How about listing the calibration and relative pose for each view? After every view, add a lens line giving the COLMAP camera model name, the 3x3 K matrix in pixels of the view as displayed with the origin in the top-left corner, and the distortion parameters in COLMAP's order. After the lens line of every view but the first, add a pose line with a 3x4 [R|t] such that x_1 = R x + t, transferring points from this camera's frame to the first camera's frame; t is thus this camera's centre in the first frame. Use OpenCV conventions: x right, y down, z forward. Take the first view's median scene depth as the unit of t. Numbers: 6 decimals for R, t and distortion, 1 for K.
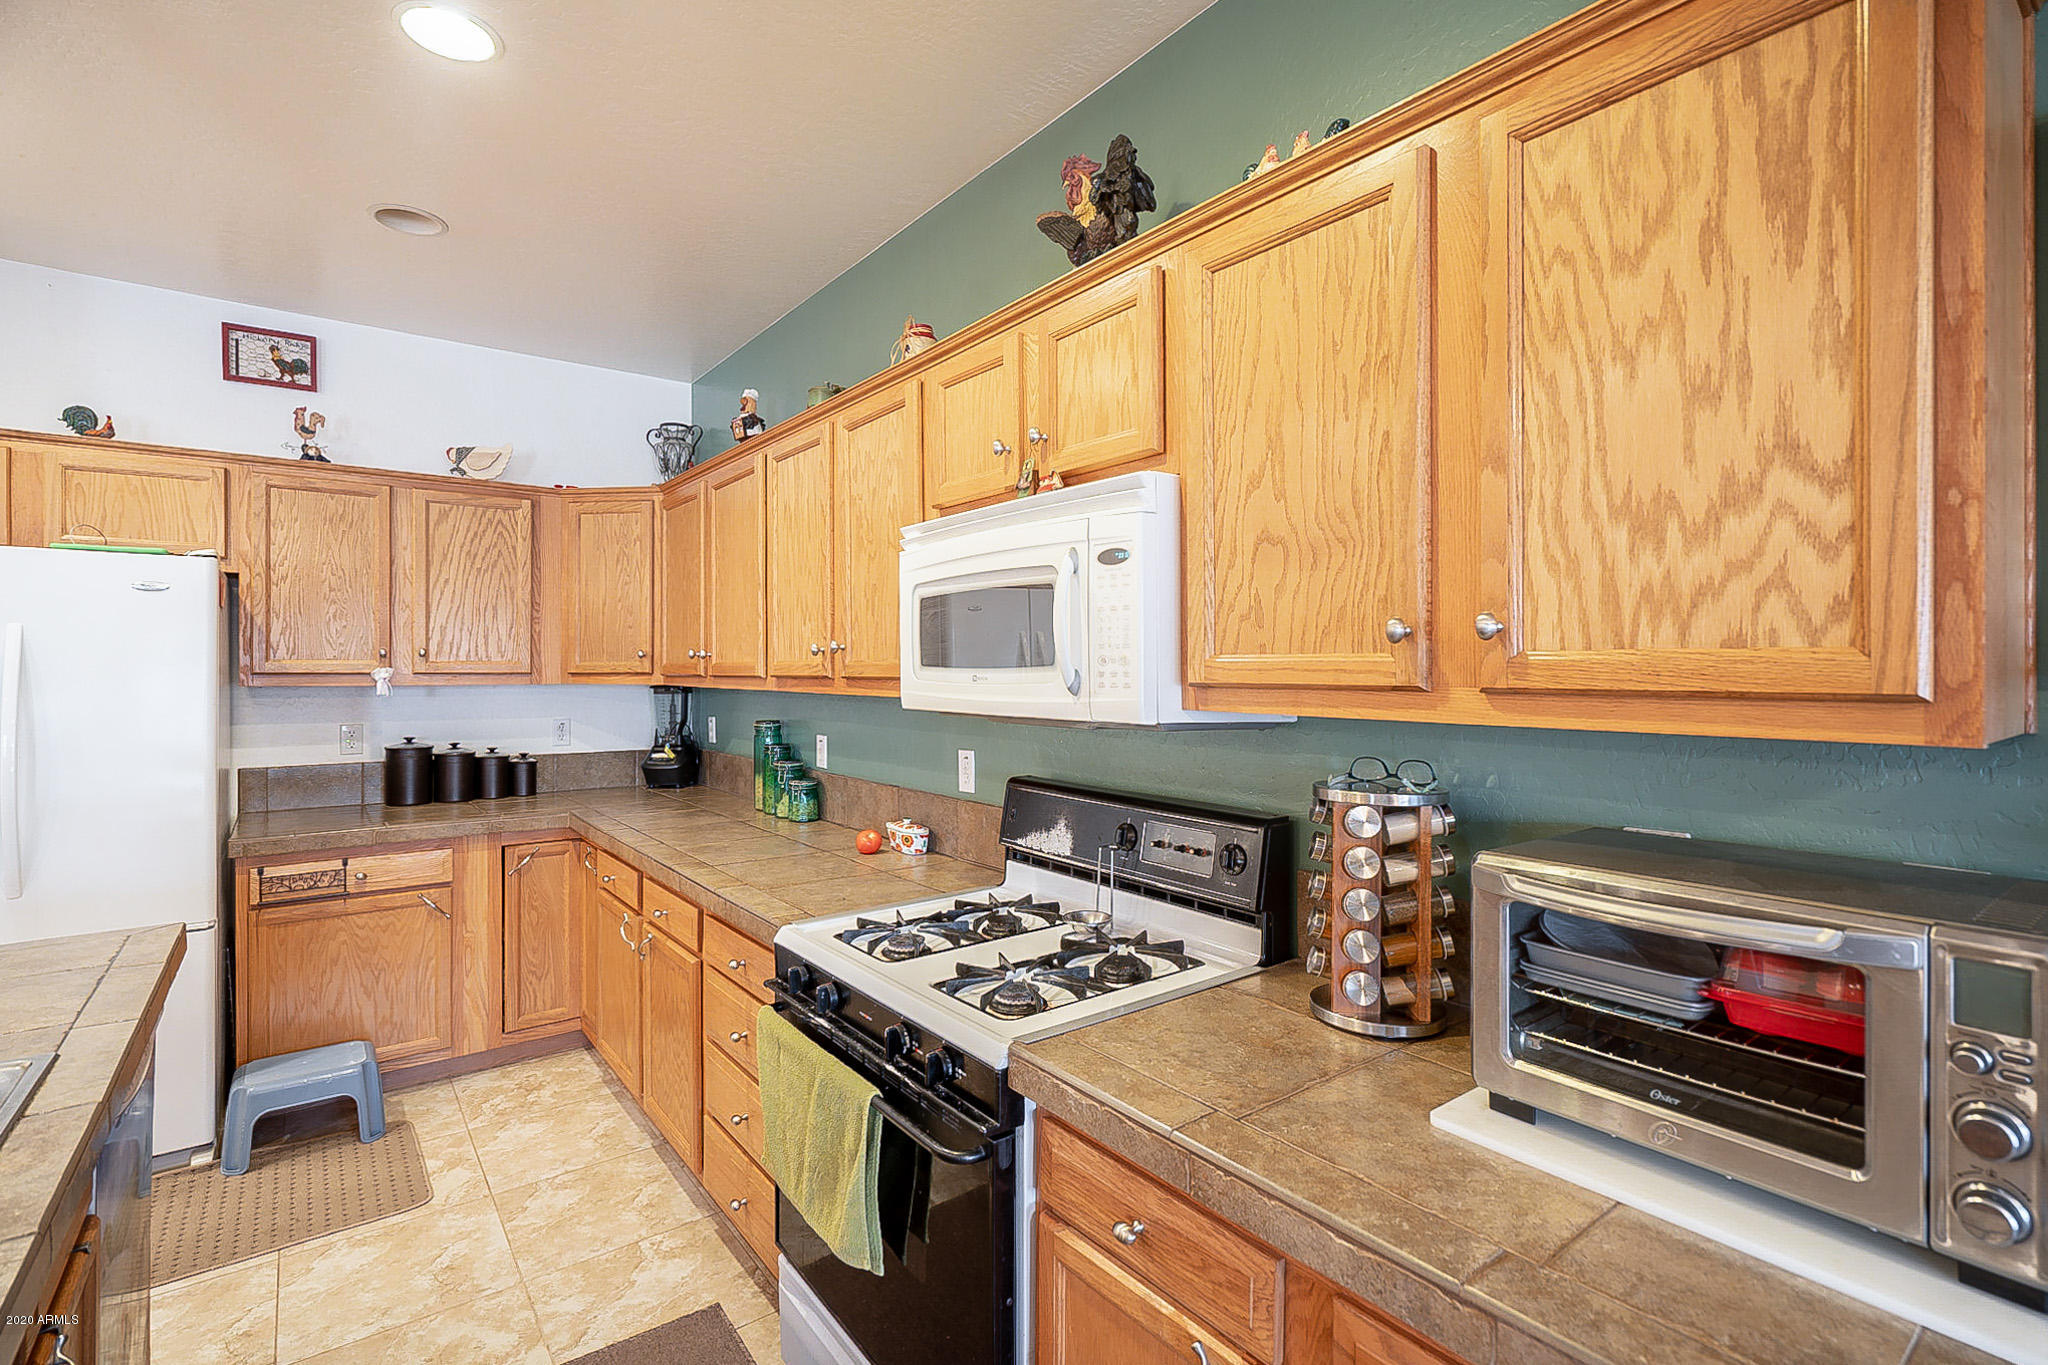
lens RADIAL K [[954.5, 0, 1019.5], [0, 954.5, 670.4], [0, 0, 1]] dist [-0.000168, 0.000943]
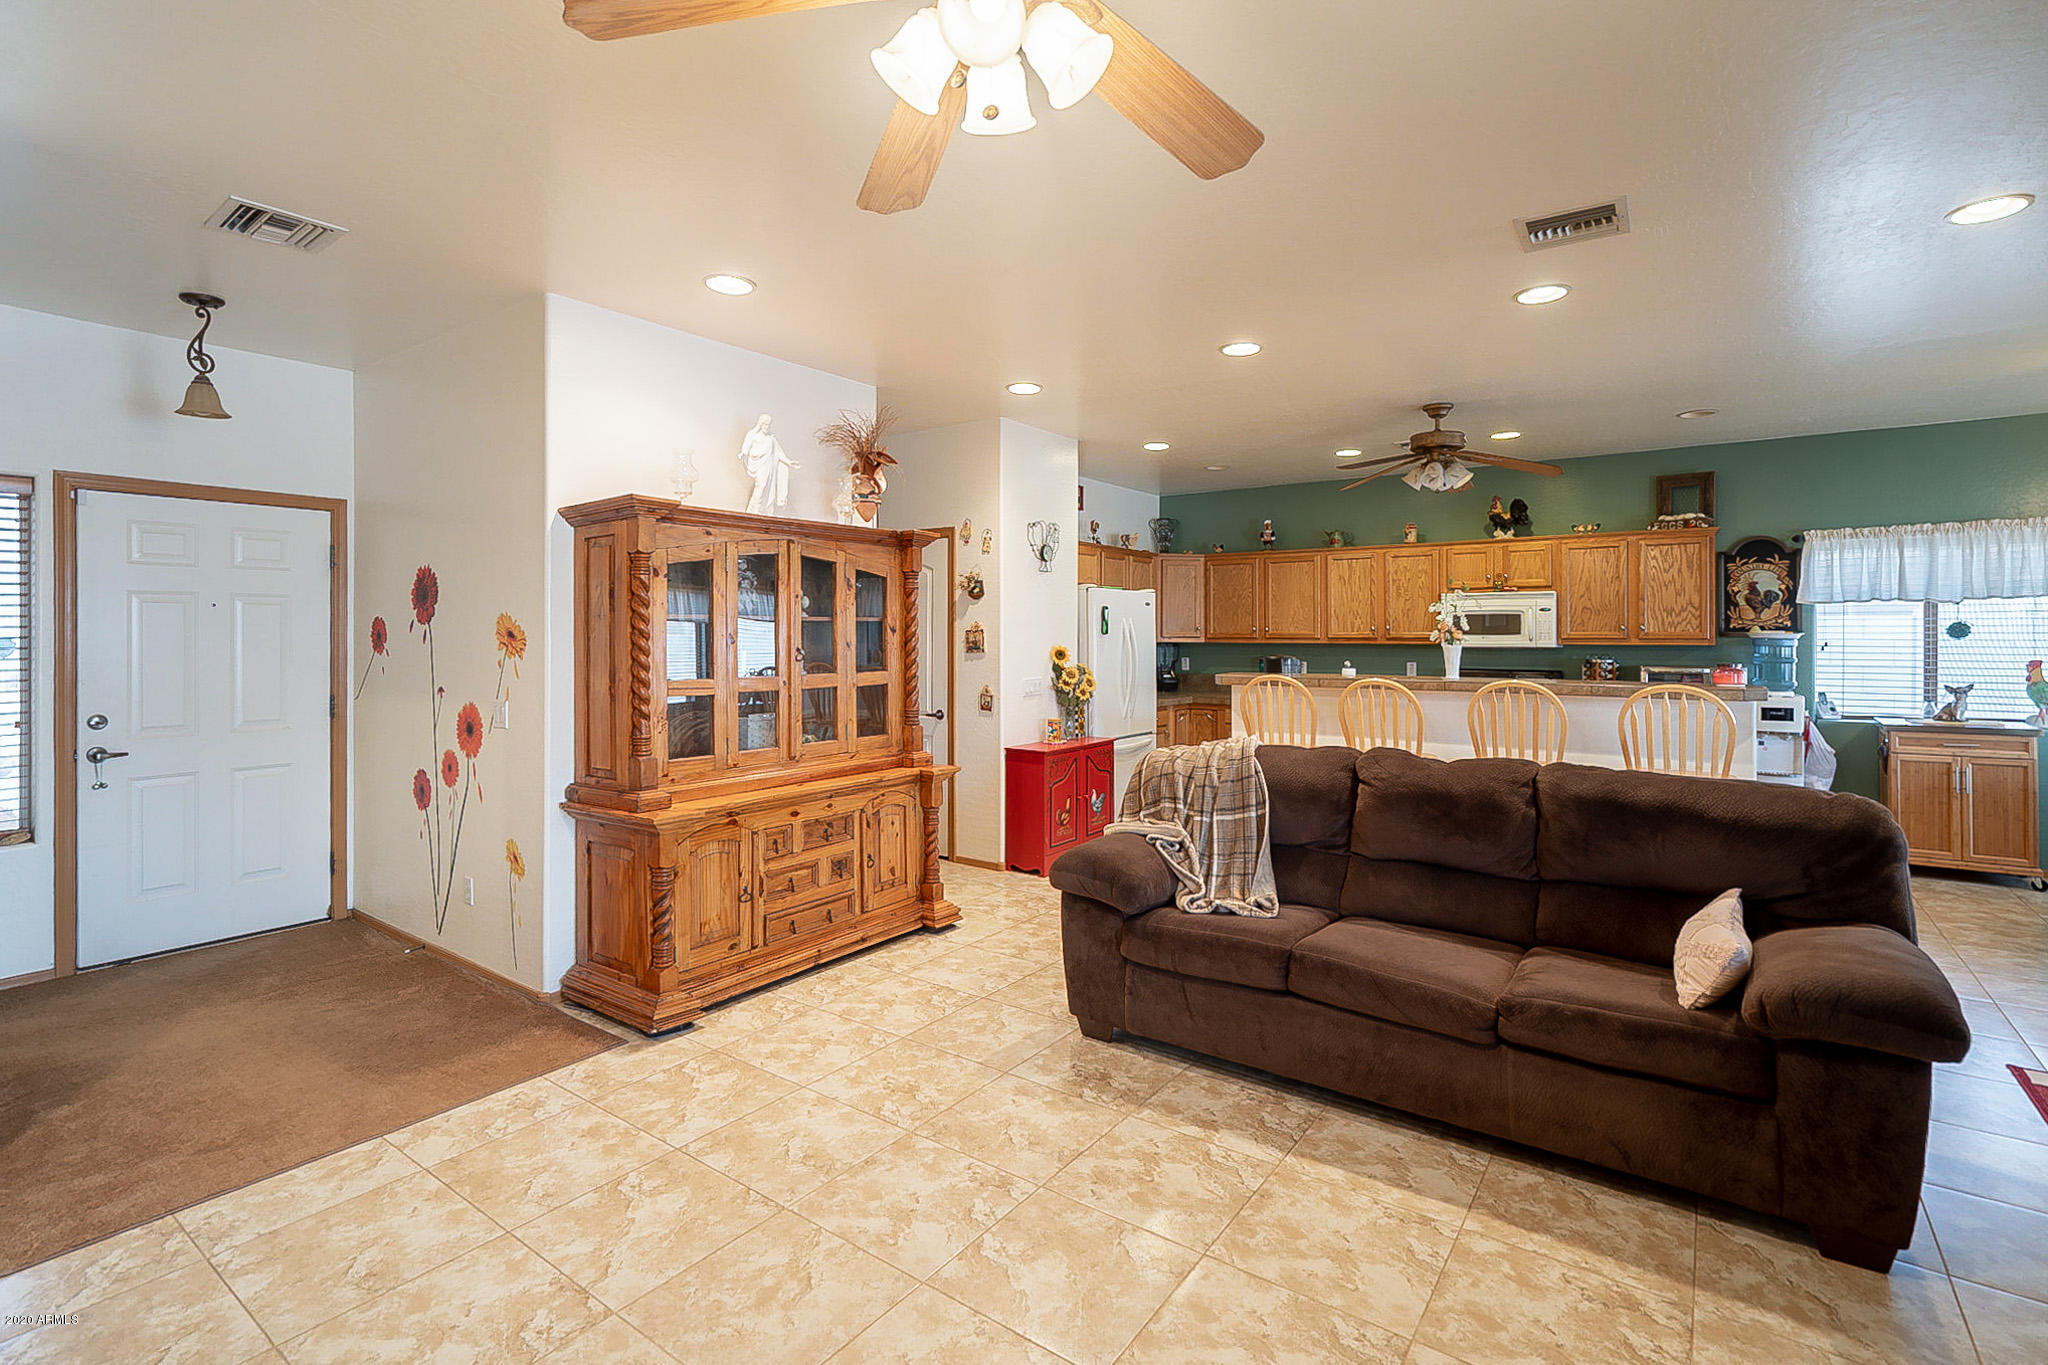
lens RADIAL K [[951.1, 0, 1018.1], [0, 951.1, 633.9], [0, 0, 1]] dist [-0.000768, 0.000748]
pose [[0.959819, 0.001618, 0.280614, -1.977799], [-0.000016, 0.999984, -0.005711, 0.010130], [-0.280619, 0.005477, 0.959804, -1.448817]]
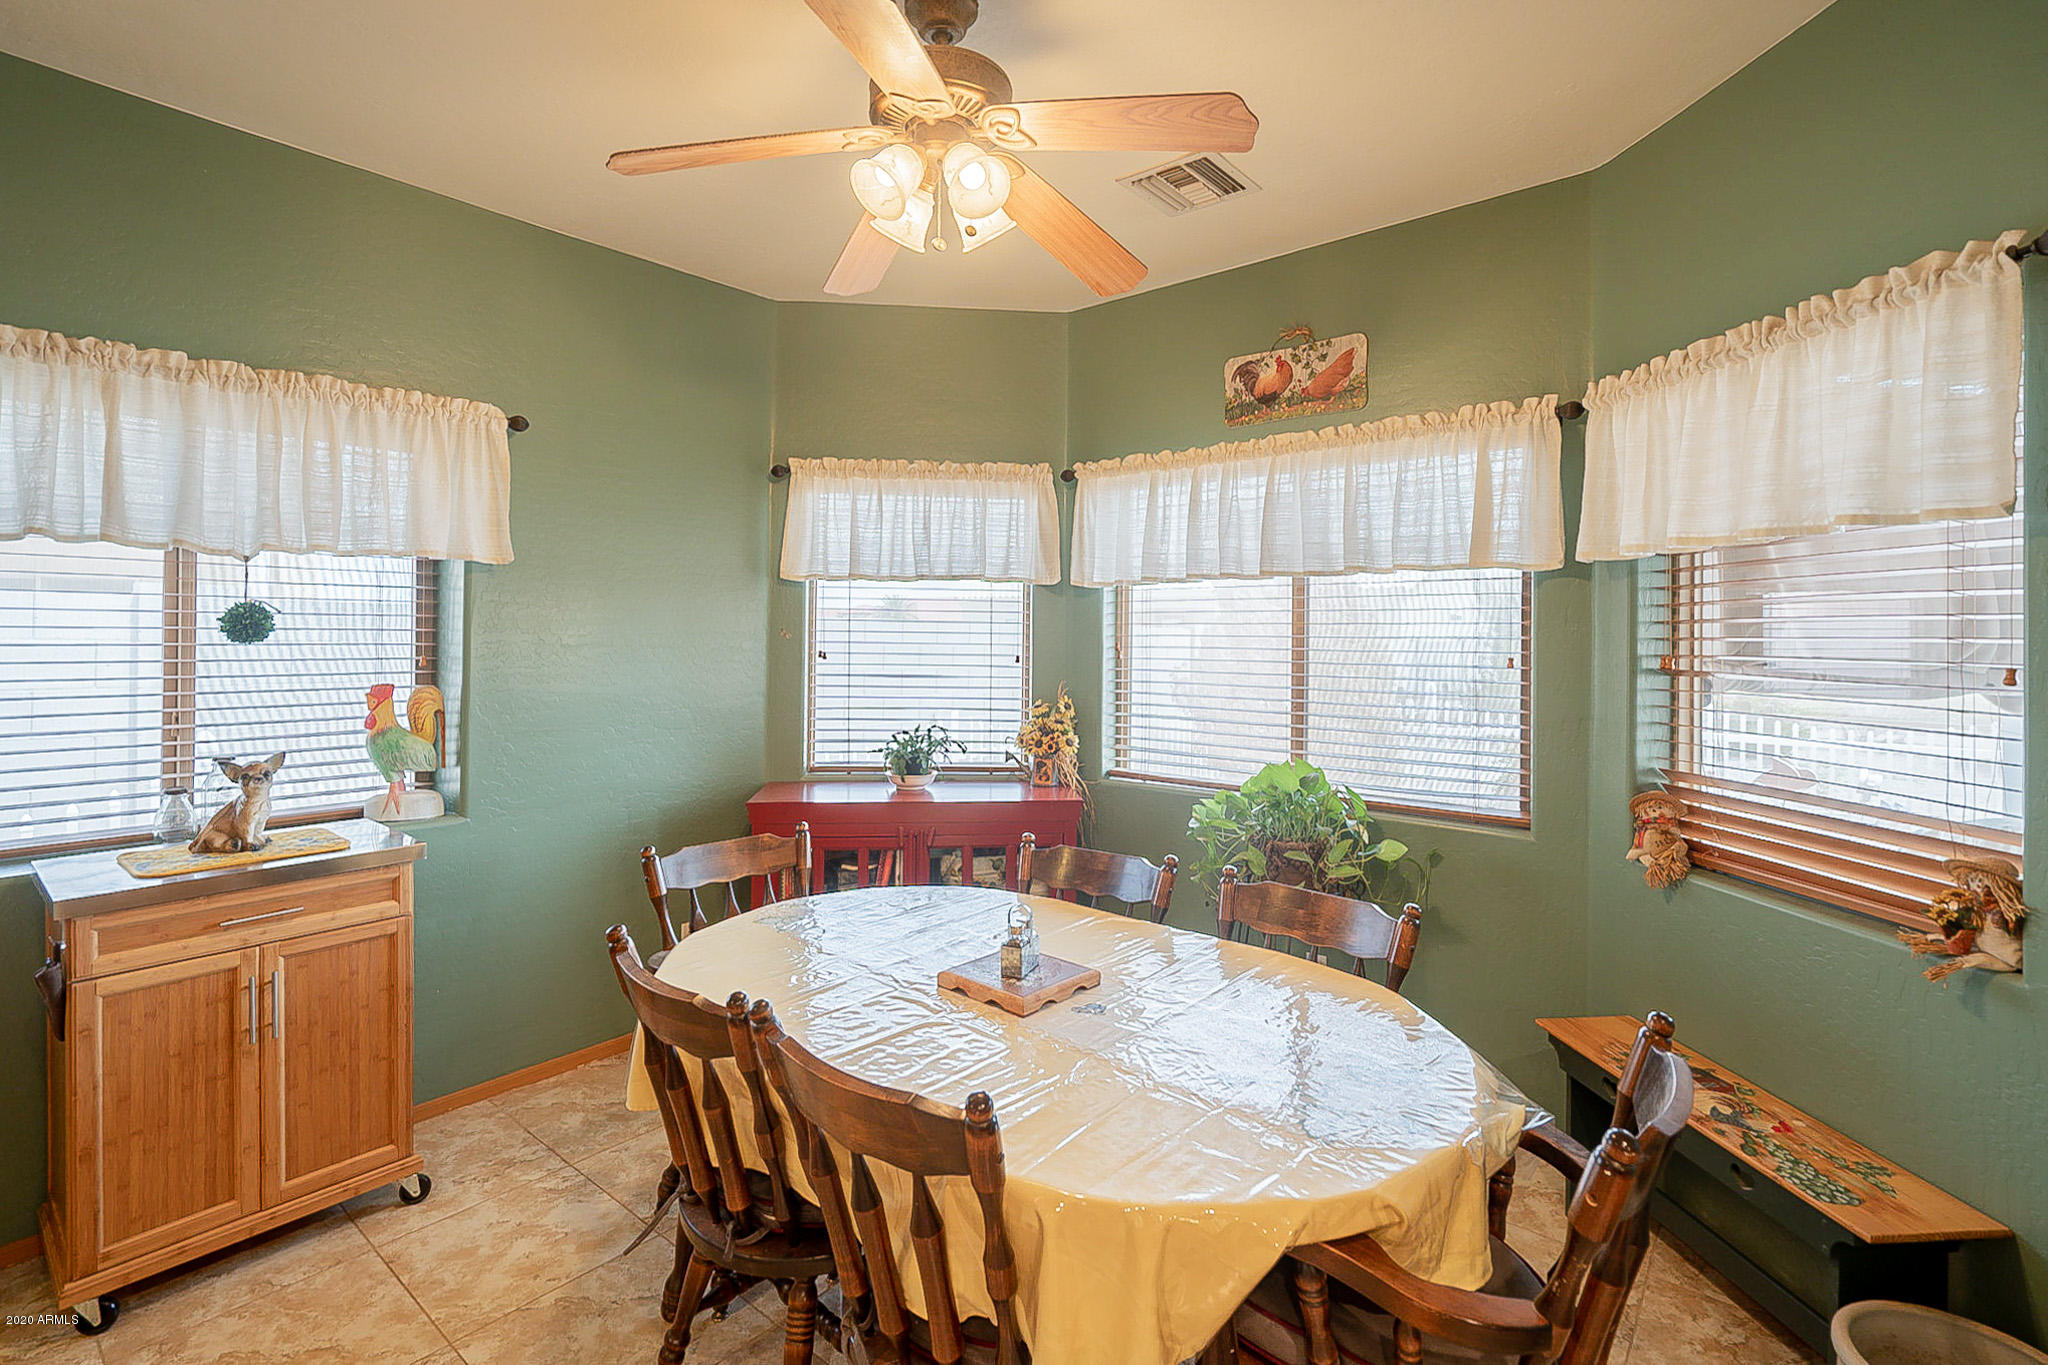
lens RADIAL K [[951.1, 0, 1018.1], [0, 951.1, 633.9], [0, 0, 1]] dist [-0.000768, 0.000748]
pose [[-0.223484, -0.002875, 0.974703, -0.395239], [-0.004666, 0.999987, 0.001880, -0.004431], [-0.974696, -0.004128, -0.223495, -0.503996]]
